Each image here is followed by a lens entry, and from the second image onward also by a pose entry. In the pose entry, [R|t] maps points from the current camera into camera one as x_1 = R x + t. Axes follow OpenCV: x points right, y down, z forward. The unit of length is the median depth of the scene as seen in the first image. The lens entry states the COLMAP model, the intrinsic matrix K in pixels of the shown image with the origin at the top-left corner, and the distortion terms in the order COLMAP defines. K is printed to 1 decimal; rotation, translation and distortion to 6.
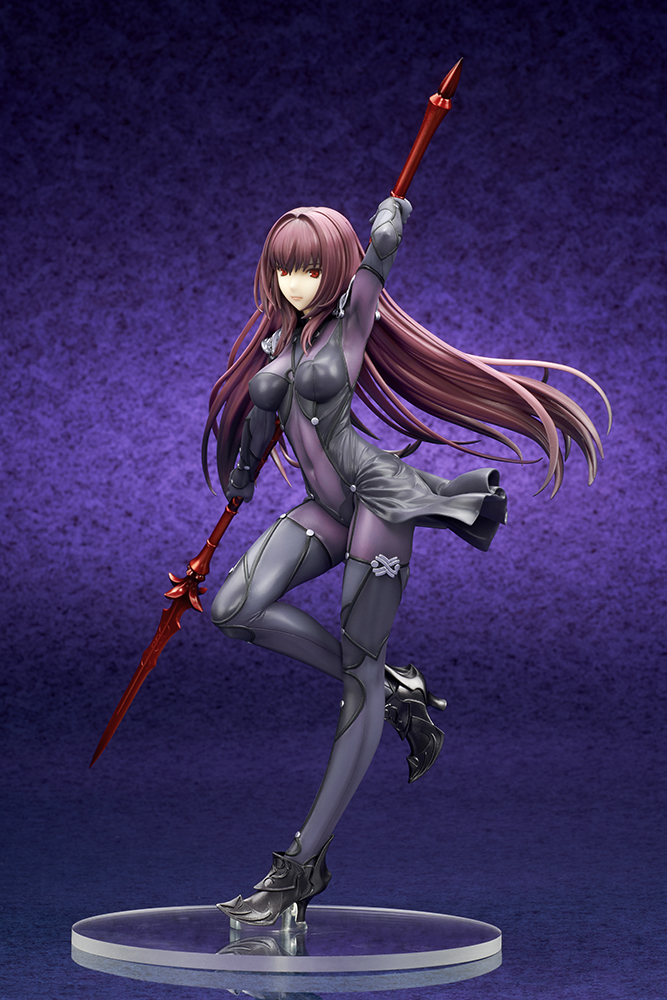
lens RADIAL K [[2849.7, 0, 330.0], [0, 2849.7, 498.4], [0, 0, 1]] dist [0.088817, -1.053092]
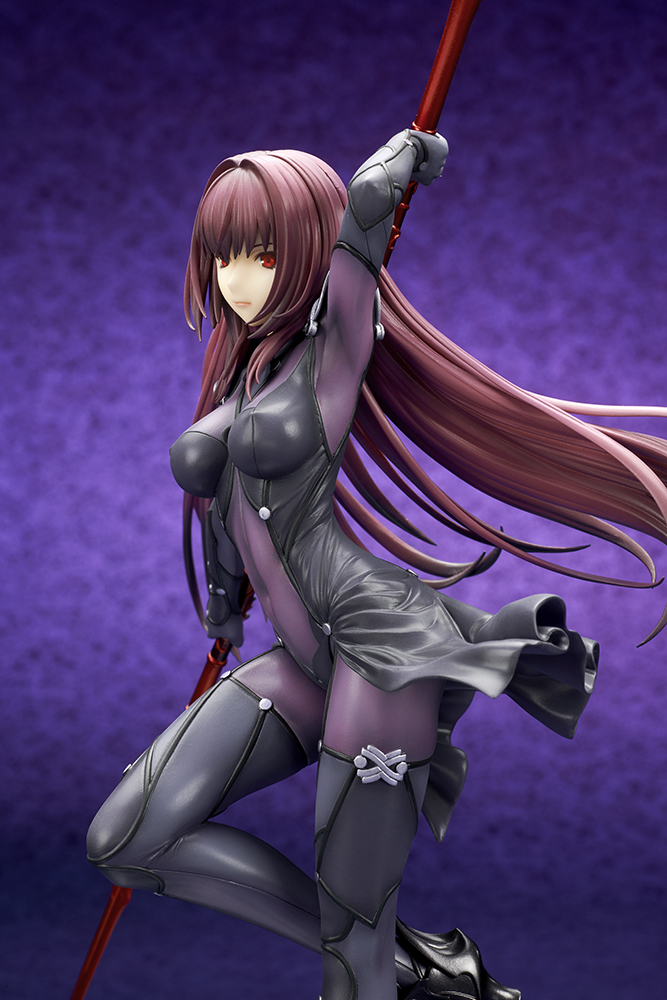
lens RADIAL K [[2925.0, 0, 336.9], [0, 2925.0, 501.1], [0, 0, 1]] dist [0.084433, -0.167532]
pose [[0.999975, -0.001111, -0.006981, 0.004875], [0.000821, 0.999142, -0.041398, -0.001675], [0.007021, 0.041391, 0.999118, 0.146193]]
